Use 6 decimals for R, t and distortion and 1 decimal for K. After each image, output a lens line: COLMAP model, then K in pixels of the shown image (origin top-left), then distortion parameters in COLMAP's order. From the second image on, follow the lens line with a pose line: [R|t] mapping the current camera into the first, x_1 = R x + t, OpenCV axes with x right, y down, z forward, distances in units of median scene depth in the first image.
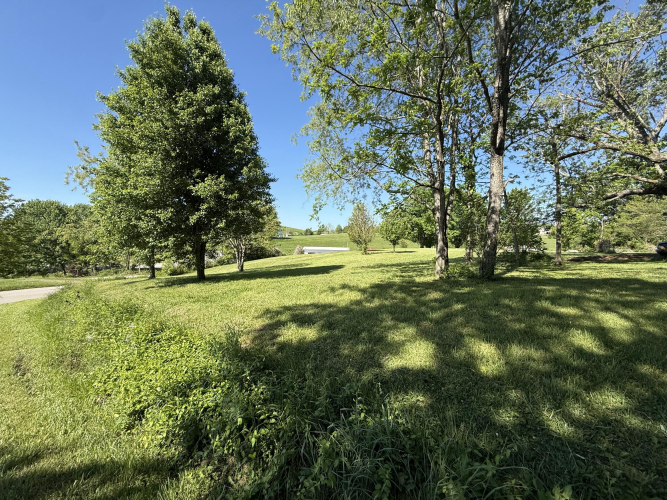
lens RADIAL K [[265.9, 0, 335.7], [0, 265.9, 251.2], [0, 0, 1]] dist [0.000187, -0.000157]
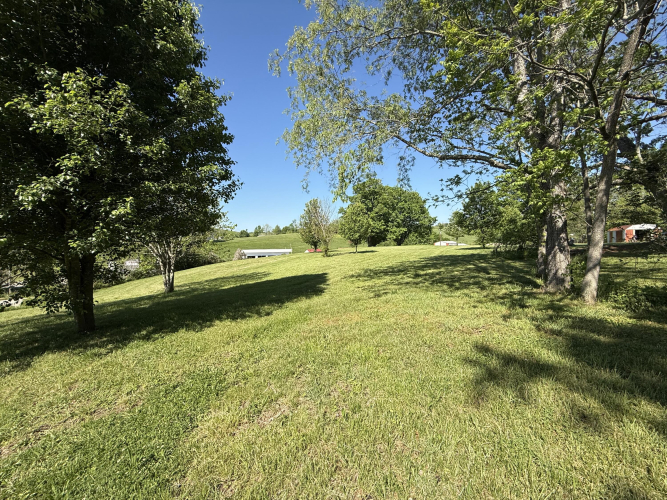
lens RADIAL K [[265.9, 0, 330.5], [0, 265.9, 247.0], [0, 0, 1]] dist [0.000187, -0.000157]
pose [[0.975863, -0.036019, 0.215393, -0.081242], [0.039853, 0.999115, -0.013483, -0.010383], [-0.214717, 0.021742, 0.976434, 0.205830]]
